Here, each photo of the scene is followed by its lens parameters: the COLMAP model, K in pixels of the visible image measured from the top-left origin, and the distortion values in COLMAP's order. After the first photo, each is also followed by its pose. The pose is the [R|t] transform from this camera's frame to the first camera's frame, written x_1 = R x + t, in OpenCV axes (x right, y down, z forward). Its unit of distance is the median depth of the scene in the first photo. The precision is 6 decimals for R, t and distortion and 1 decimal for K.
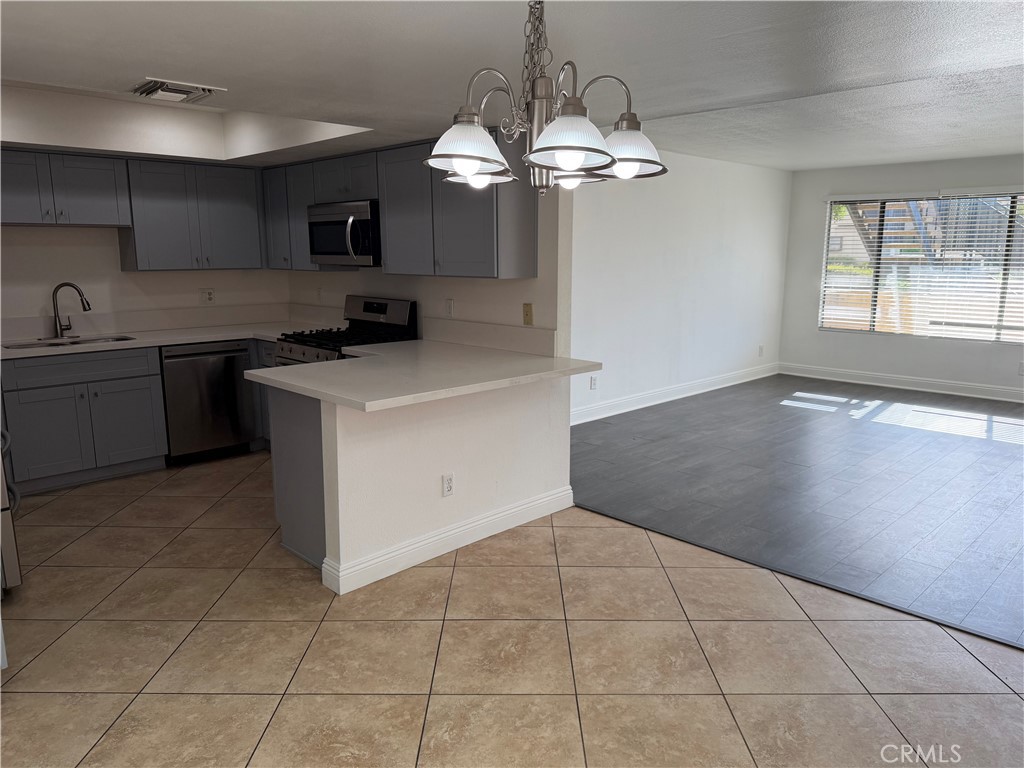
lens RADIAL K [[728.0, 0, 507.0], [0, 728.0, 383.9], [0, 0, 1]] dist [0.150952, -0.216822]
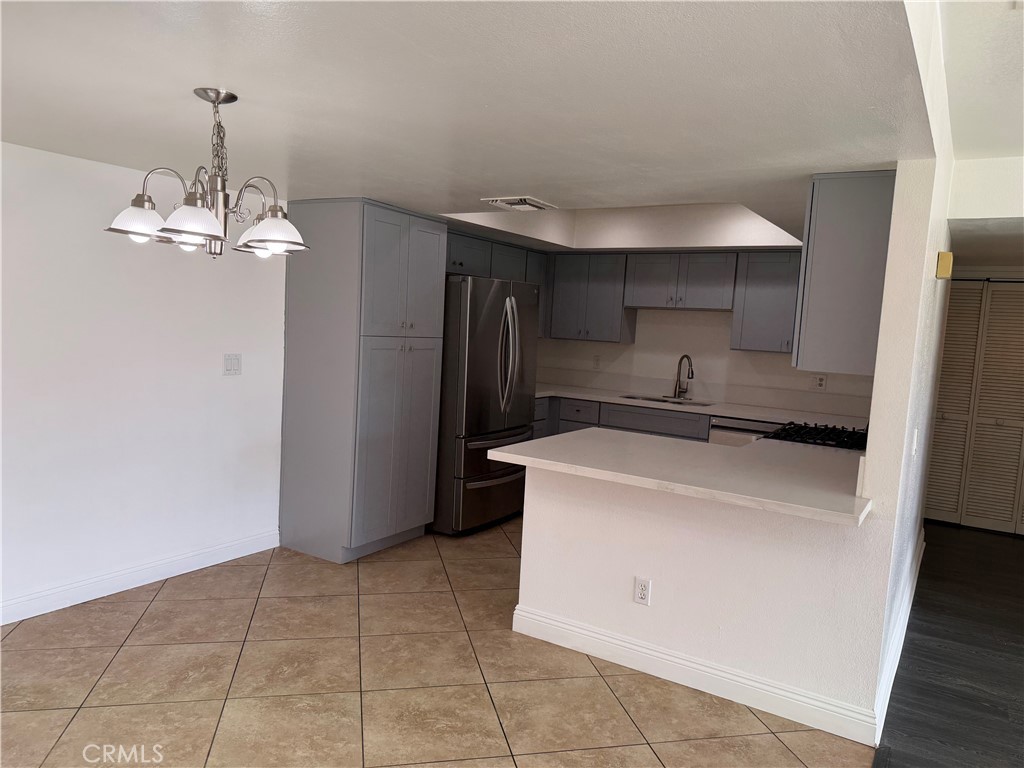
lens RADIAL K [[728.0, 0, 507.0], [0, 728.0, 383.9], [0, 0, 1]] dist [0.150952, -0.216822]
pose [[0.226578, 0.103307, -0.968499, 0.791716], [-0.229021, 0.972131, 0.050115, -0.122122], [0.946685, 0.210452, 0.243923, 0.646530]]
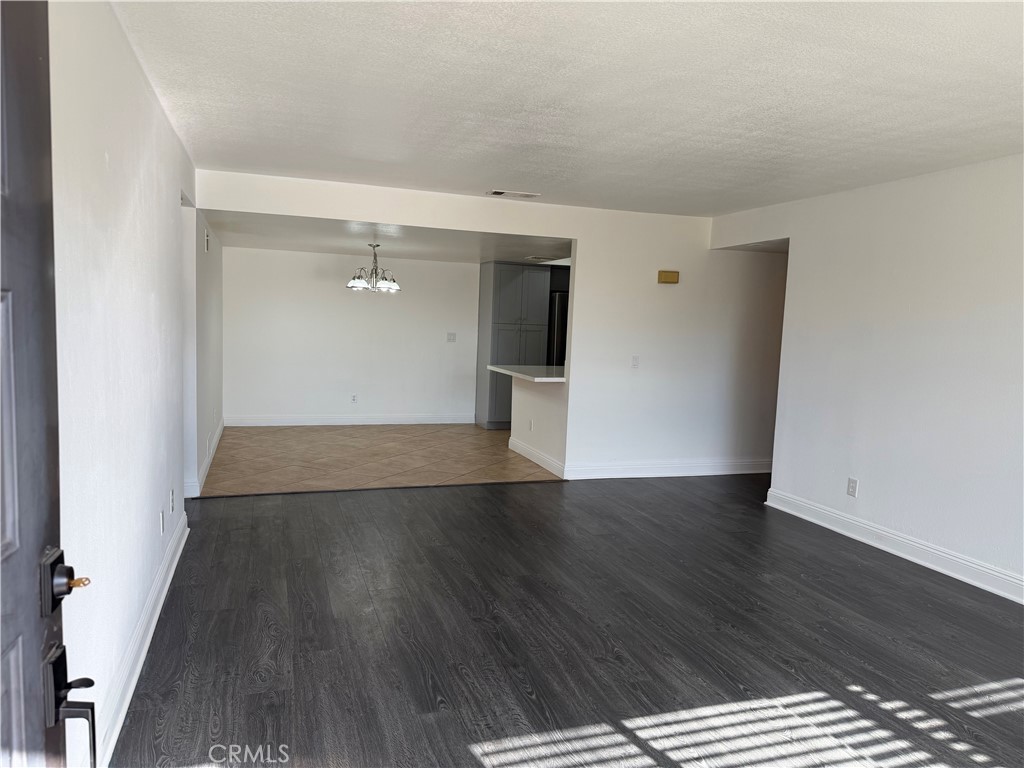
lens RADIAL K [[728.0, 0, 507.0], [0, 728.0, 383.9], [0, 0, 1]] dist [0.150952, -0.216822]
pose [[-0.440163, 0.073453, -0.894908, 1.979521], [-0.192722, 0.965693, 0.174053, -0.355595], [0.876992, 0.249081, -0.410907, 1.969686]]
